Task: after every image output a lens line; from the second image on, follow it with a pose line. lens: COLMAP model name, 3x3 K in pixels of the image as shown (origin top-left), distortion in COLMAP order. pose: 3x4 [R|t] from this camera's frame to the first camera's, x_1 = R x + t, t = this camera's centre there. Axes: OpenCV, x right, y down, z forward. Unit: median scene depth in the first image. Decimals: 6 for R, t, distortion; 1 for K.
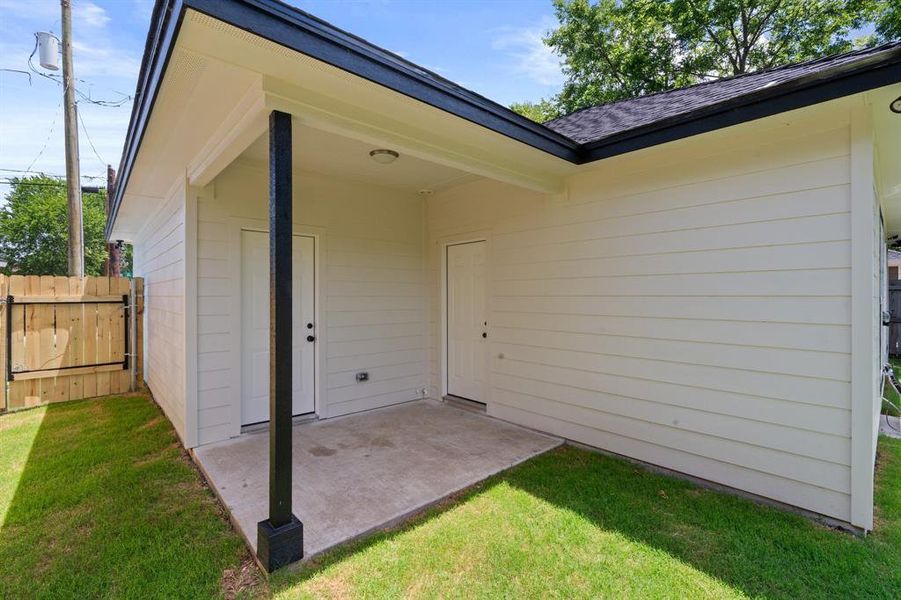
lens RADIAL K [[412.7, 0, 451.8], [0, 412.7, 300.1], [0, 0, 1]] dist [-0.009928, 0.000692]
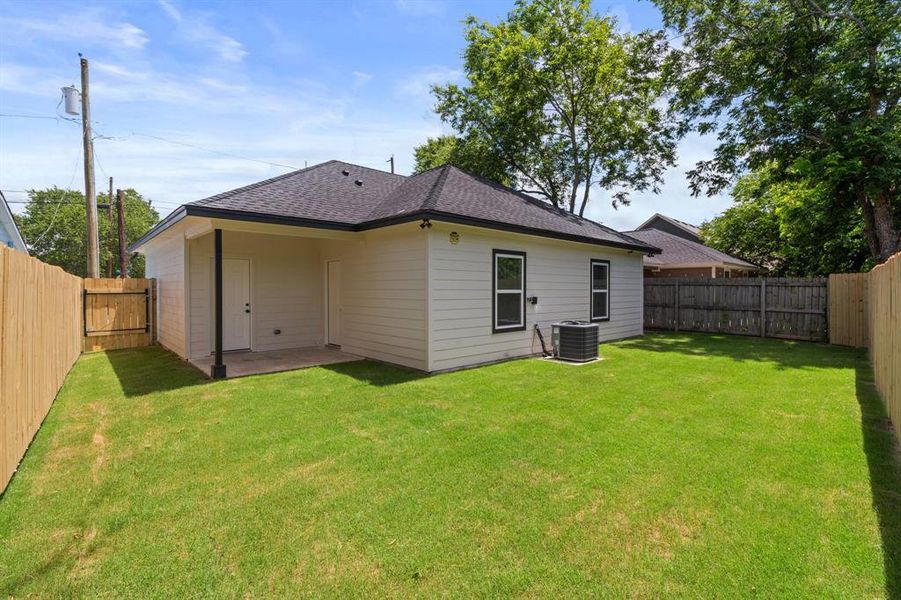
lens RADIAL K [[412.7, 0, 449.2], [0, 412.7, 296.2], [0, 0, 1]] dist [-0.009928, 0.000692]
pose [[0.999907, -0.000608, 0.013639, 0.429406], [0.000491, 0.999963, 0.008619, 0.003531], [-0.013643, -0.008612, 0.999870, -0.708590]]
